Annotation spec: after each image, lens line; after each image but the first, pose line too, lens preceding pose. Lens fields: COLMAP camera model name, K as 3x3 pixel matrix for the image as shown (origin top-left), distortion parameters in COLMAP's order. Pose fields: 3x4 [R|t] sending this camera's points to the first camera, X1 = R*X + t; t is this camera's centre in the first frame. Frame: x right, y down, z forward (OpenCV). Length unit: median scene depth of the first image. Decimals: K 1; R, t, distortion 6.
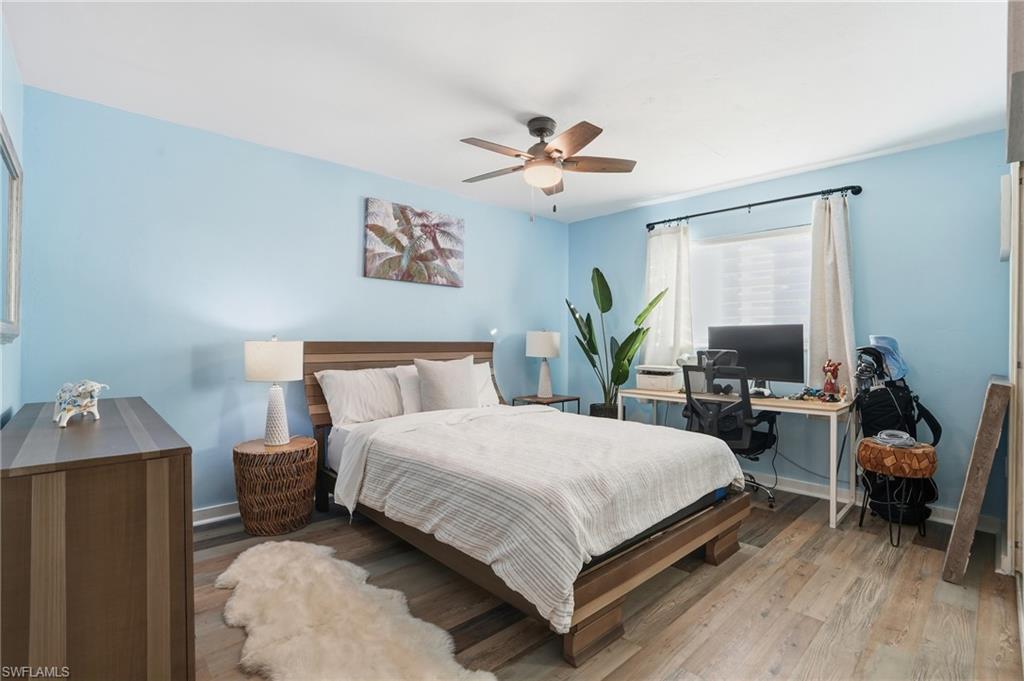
lens RADIAL K [[486.2, 0, 525.2], [0, 486.2, 334.6], [0, 0, 1]] dist [-0.044285, 0.010358]
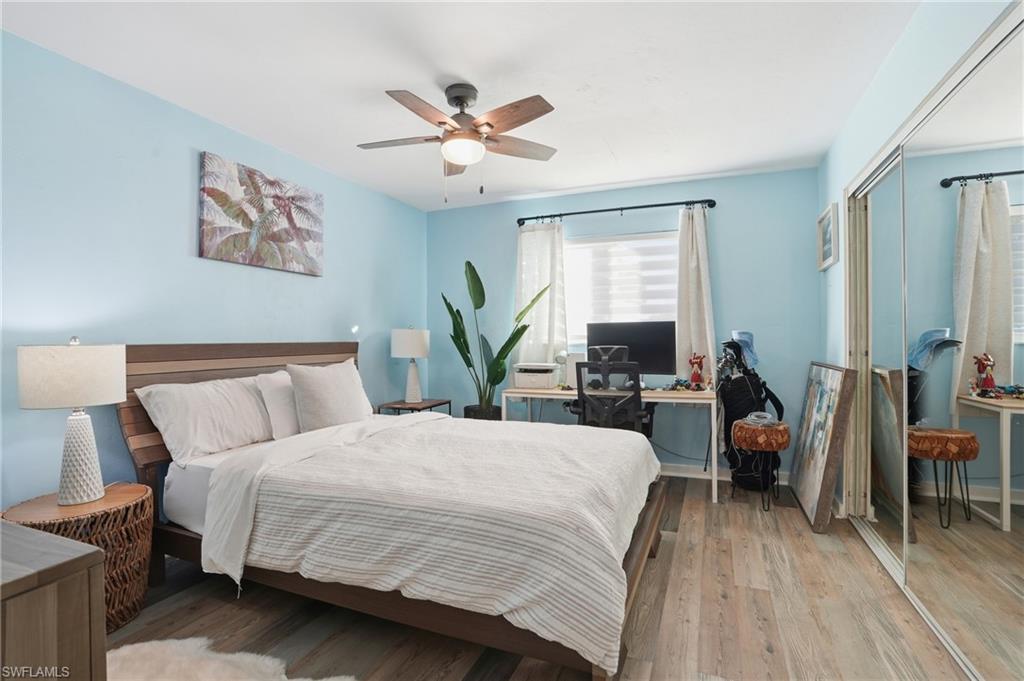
lens RADIAL K [[486.2, 0, 520.5], [0, 486.2, 333.6], [0, 0, 1]] dist [-0.044285, 0.010358]
pose [[0.911195, -0.009383, 0.411869, -0.220561], [0.008917, 0.999956, 0.003051, 0.000872], [-0.411879, 0.000892, 0.911238, 0.149183]]
